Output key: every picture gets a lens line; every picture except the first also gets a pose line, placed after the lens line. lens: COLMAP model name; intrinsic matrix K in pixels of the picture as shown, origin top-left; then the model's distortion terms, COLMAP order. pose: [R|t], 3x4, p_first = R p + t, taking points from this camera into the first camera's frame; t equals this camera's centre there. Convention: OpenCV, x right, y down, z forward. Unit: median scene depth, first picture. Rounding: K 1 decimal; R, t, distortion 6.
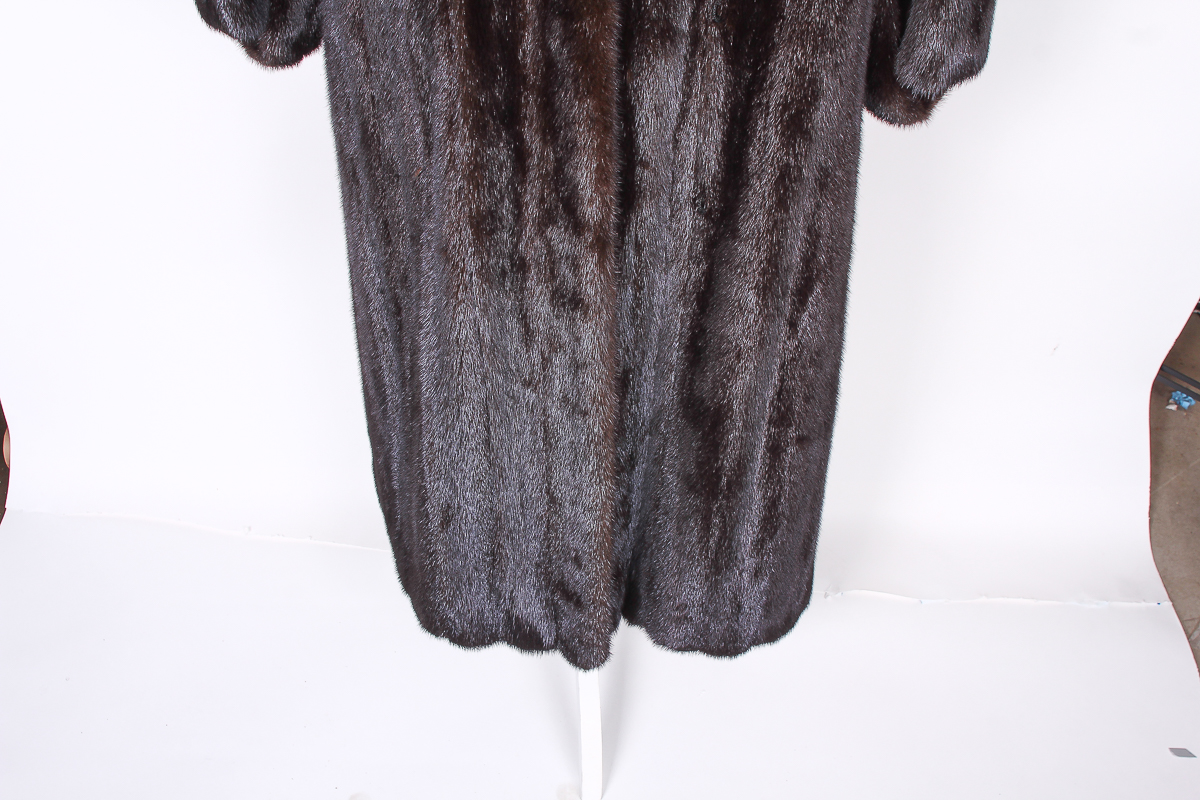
lens RADIAL K [[1353.9, 0, 600.0], [0, 1353.9, 400.0], [0, 0, 1]] dist [-0.098890, 0.059909]
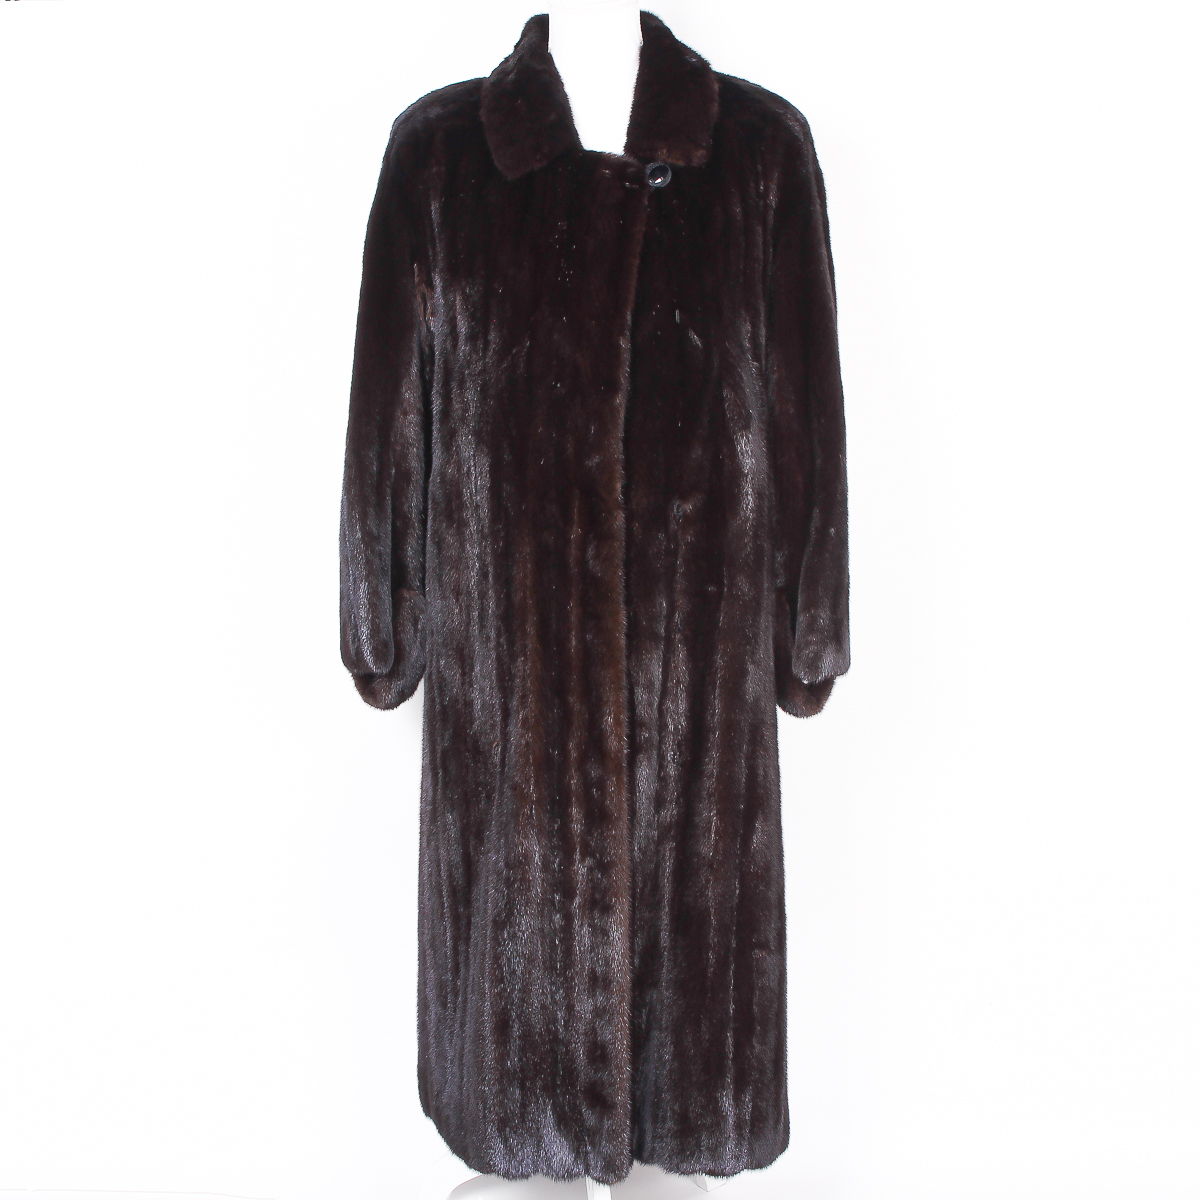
lens RADIAL K [[1924.3, 0, 600.0], [0, 1924.3, 600.0], [0, 0, 1]] dist [-0.115790, -0.034457]
pose [[0.997552, -0.030432, 0.062953, -0.153401], [0.057560, 0.868556, -0.492237, 0.805059], [-0.039698, 0.494656, 0.868182, -1.037712]]
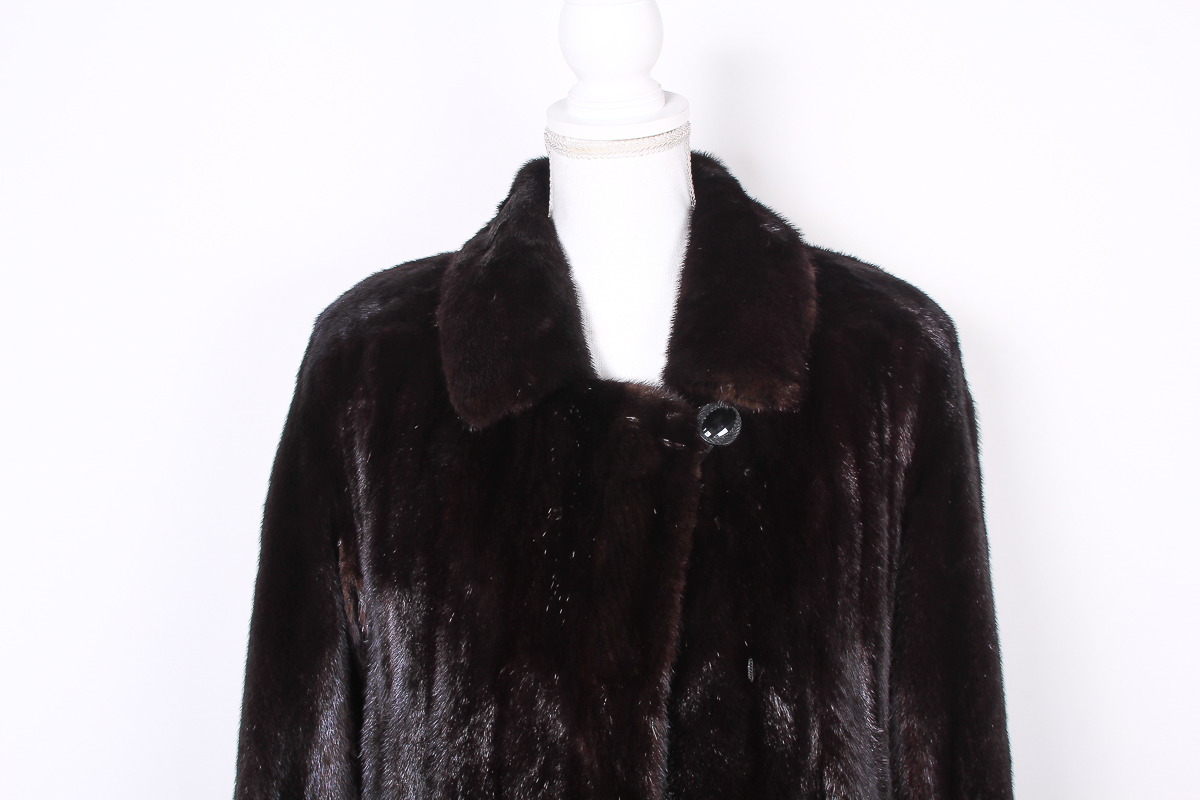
lens RADIAL K [[1353.9, 0, 600.0], [0, 1353.9, 400.0], [0, 0, 1]] dist [-0.098890, 0.059909]
pose [[0.999798, -0.014922, 0.013441, -0.030727], [0.019992, 0.803137, -0.595459, -0.133781], [-0.001910, 0.595607, 0.803274, -0.153184]]
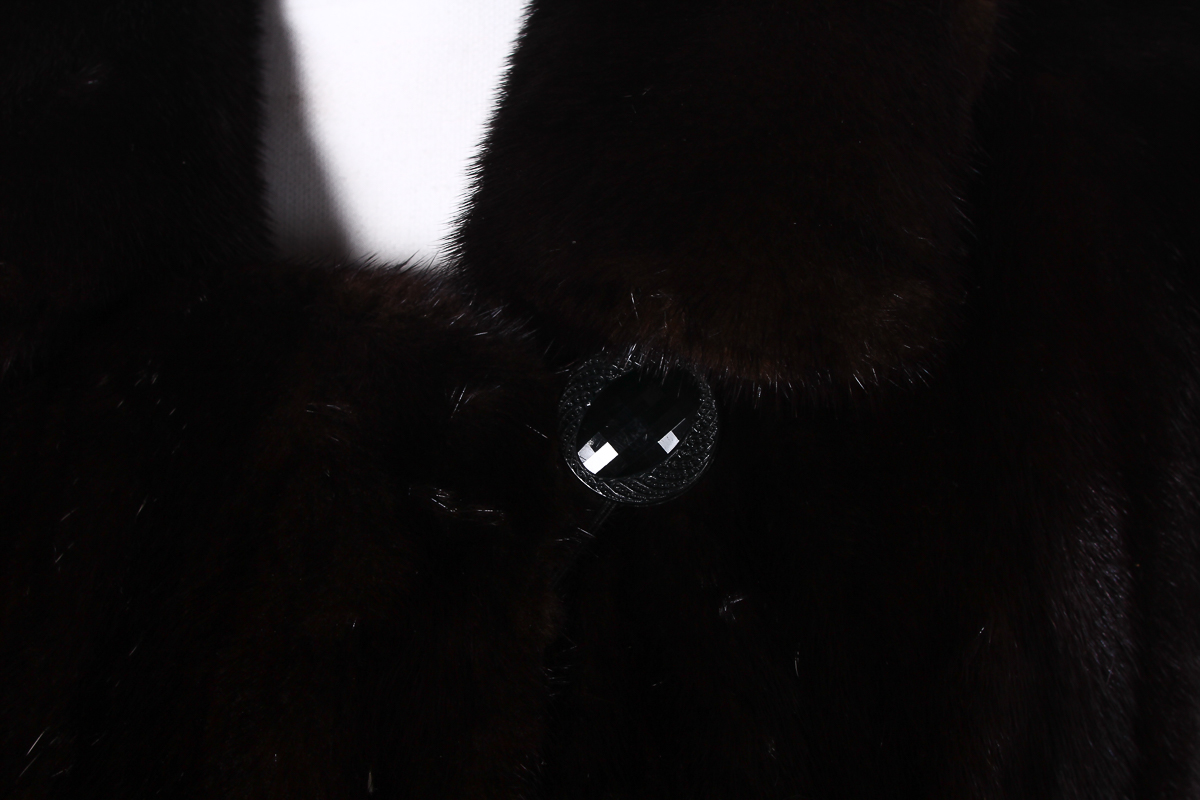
lens RADIAL K [[1353.9, 0, 600.0], [0, 1353.9, 400.0], [0, 0, 1]] dist [-0.098890, 0.059909]
pose [[0.995352, -0.018039, -0.094600, 0.077688], [-0.025704, 0.896906, -0.441474, -0.549216], [0.092811, 0.441854, 0.892273, 0.352814]]
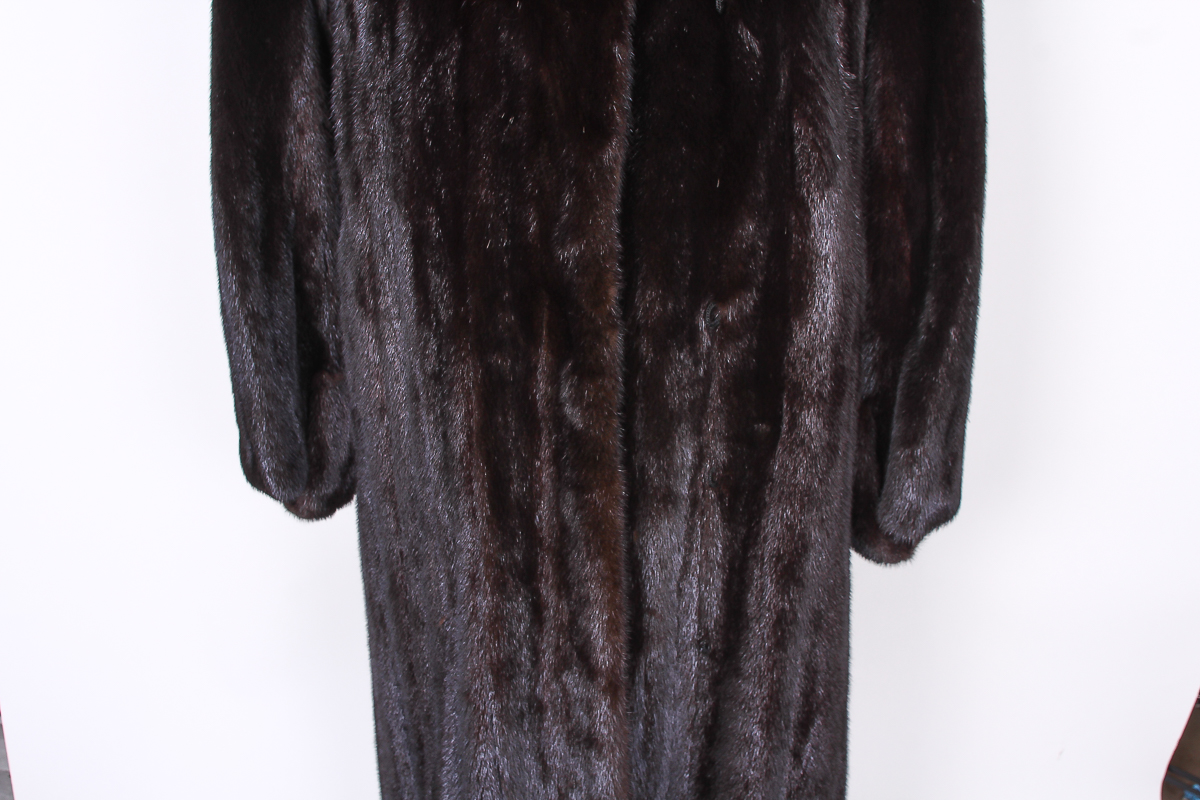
lens RADIAL K [[1353.9, 0, 600.0], [0, 1353.9, 400.0], [0, 0, 1]] dist [-0.098890, 0.059909]
pose [[0.999780, -0.020711, -0.003229, -0.001416], [0.018964, 0.959337, -0.281624, -0.032733], [0.008930, 0.281501, 0.959519, -0.089029]]
